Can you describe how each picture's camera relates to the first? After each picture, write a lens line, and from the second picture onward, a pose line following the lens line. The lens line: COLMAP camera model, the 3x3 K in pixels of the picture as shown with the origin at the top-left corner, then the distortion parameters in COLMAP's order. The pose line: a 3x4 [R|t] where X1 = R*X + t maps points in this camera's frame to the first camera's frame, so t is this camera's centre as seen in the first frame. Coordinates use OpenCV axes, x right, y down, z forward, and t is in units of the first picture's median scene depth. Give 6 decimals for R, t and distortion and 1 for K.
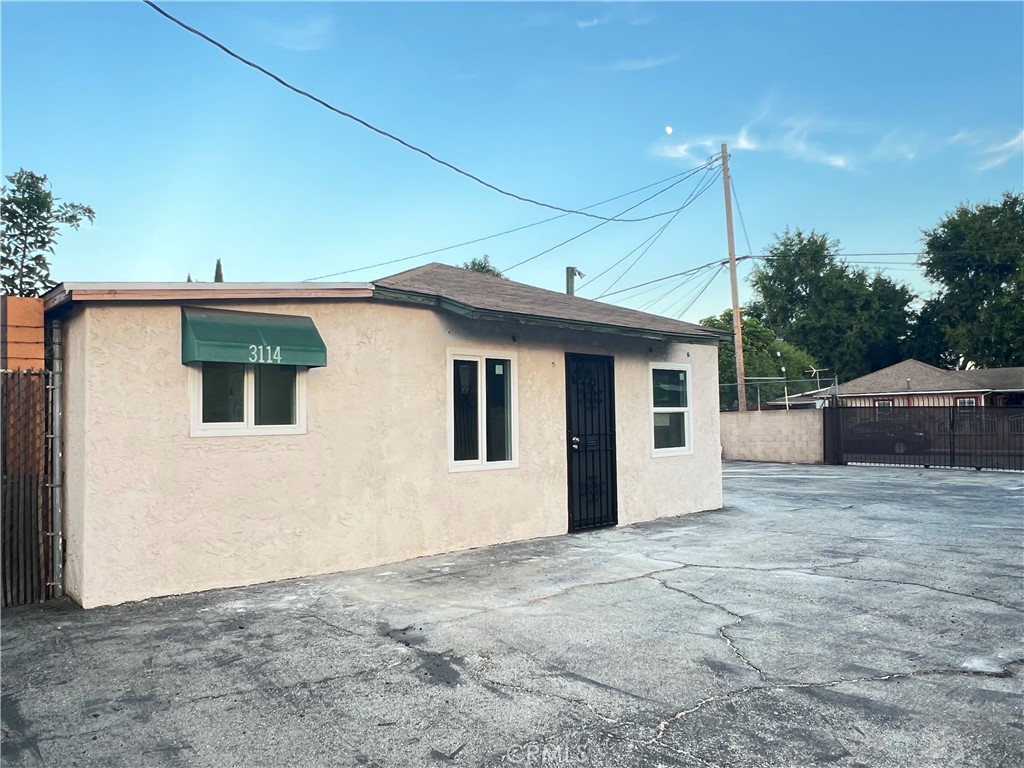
lens RADIAL K [[718.3, 0, 512.0], [0, 718.3, 384.0], [0, 0, 1]] dist [0.005905, 0.001129]
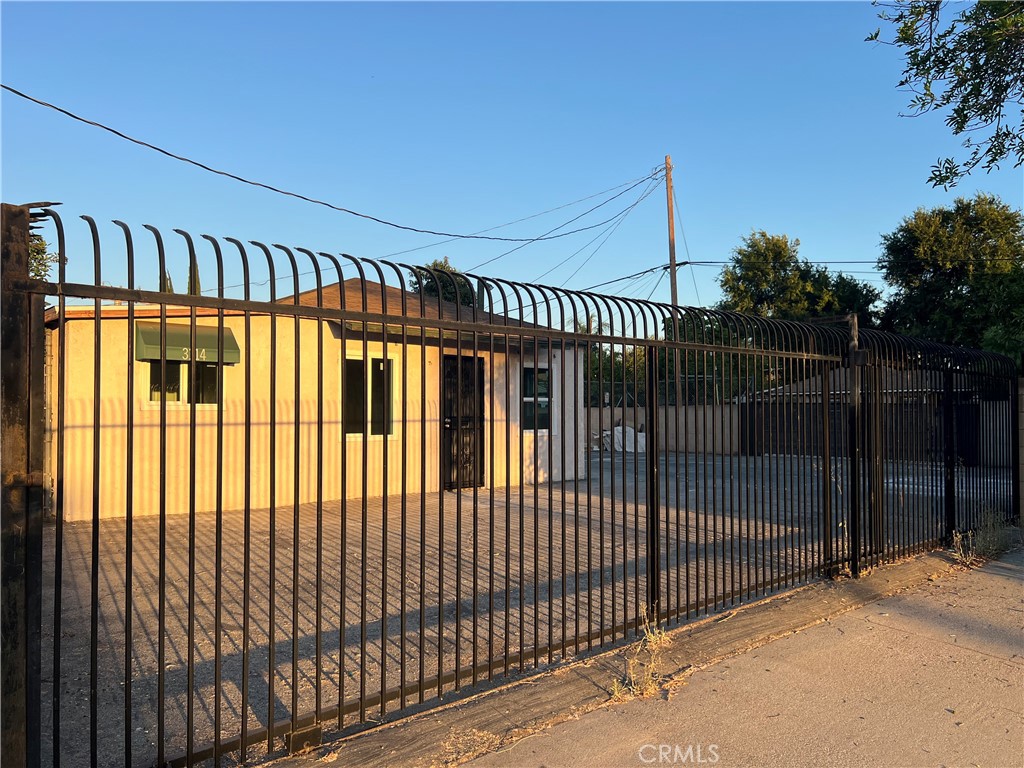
lens RADIAL K [[755.2, 0, 512.0], [0, 755.2, 384.0], [0, 0, 1]] dist [0.053533, 0.001715]
pose [[0.999938, 0.011169, -0.000074, 0.234011], [-0.011168, 0.999928, 0.004501, 0.003690], [0.000124, -0.004500, 0.999990, -0.424604]]
